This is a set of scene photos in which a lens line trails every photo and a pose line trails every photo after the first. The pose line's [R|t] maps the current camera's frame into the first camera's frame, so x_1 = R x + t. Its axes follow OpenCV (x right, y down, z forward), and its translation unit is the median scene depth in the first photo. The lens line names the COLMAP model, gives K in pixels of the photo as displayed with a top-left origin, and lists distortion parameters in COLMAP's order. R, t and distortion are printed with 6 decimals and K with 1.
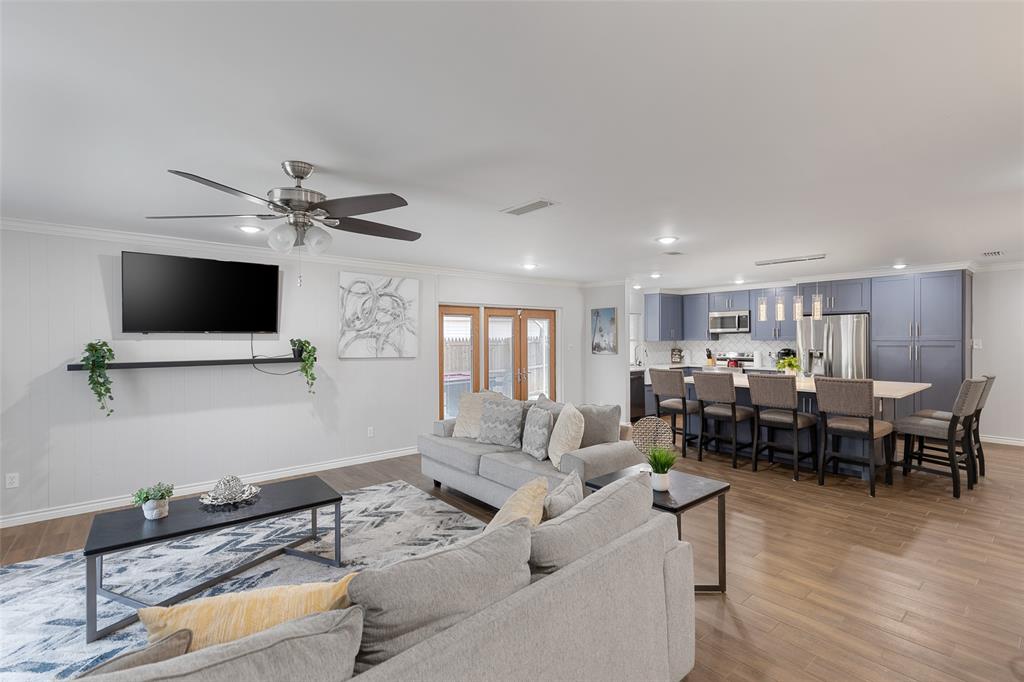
lens RADIAL K [[458.3, 0, 512.0], [0, 458.3, 341.0], [0, 0, 1]] dist [0.016551, -0.000370]
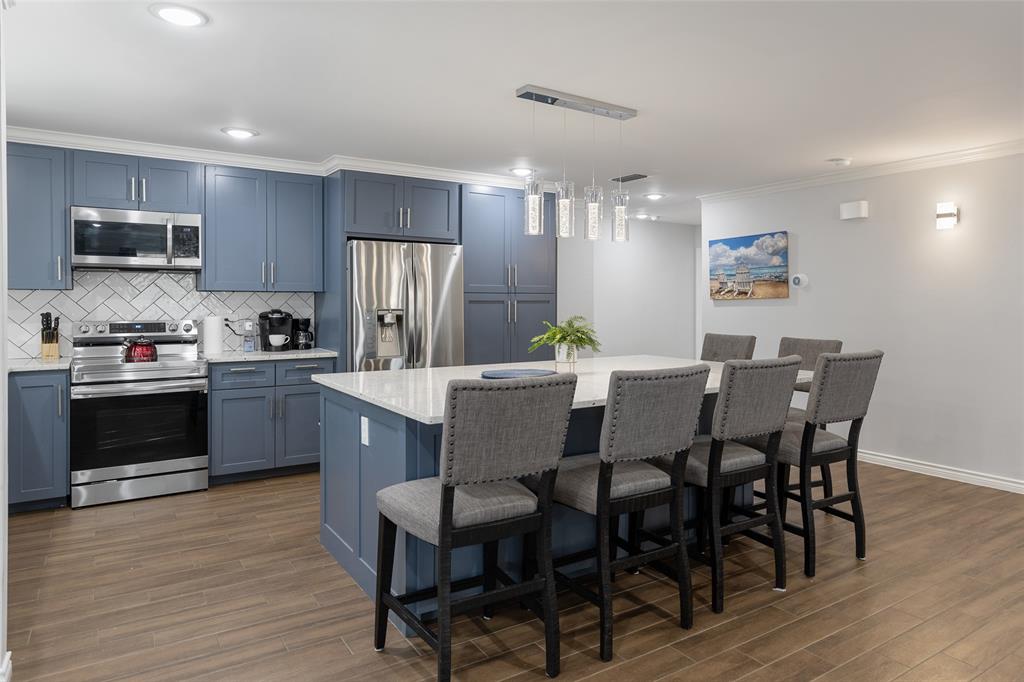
lens RADIAL K [[630.2, 0, 513.3], [0, 630.2, 297.7], [0, 0, 1]] dist [-0.000456, -0.000082]
pose [[0.113618, 0.015596, 0.993402, 0.005120], [0.001692, 0.999872, -0.015891, 0.018213], [-0.993523, 0.003486, 0.113577, 0.827437]]
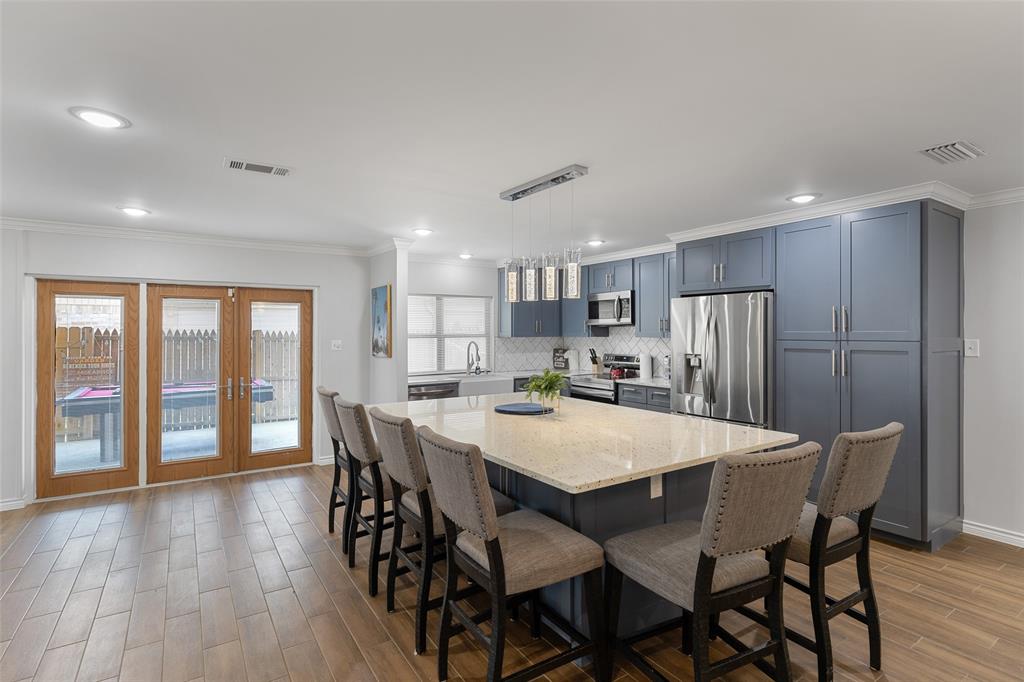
lens RADIAL K [[501.8, 0, 484.1], [0, 501.8, 330.8], [0, 0, 1]] dist [0.002758, 0.000646]
pose [[0.992360, 0.004387, -0.123297, 0.492321], [-0.005371, 0.999956, -0.007652, -0.004464], [0.123258, 0.008255, 0.992340, 0.351931]]
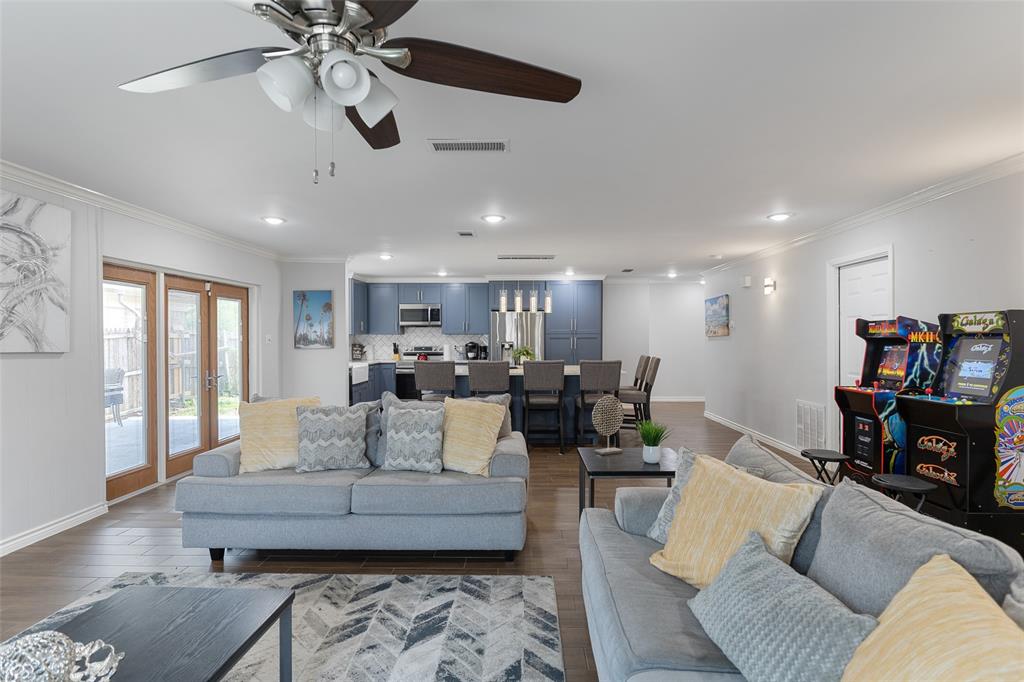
lens RADIAL K [[523.1, 0, 512.0], [0, 523.1, 341.0], [0, 0, 1]] dist [0.001753, 0.000070]
pose [[0.668435, 0.001186, 0.743770, -0.271932], [0.000618, 0.999997, -0.002150, 0.020272], [-0.743770, 0.001896, 0.668433, 0.165613]]
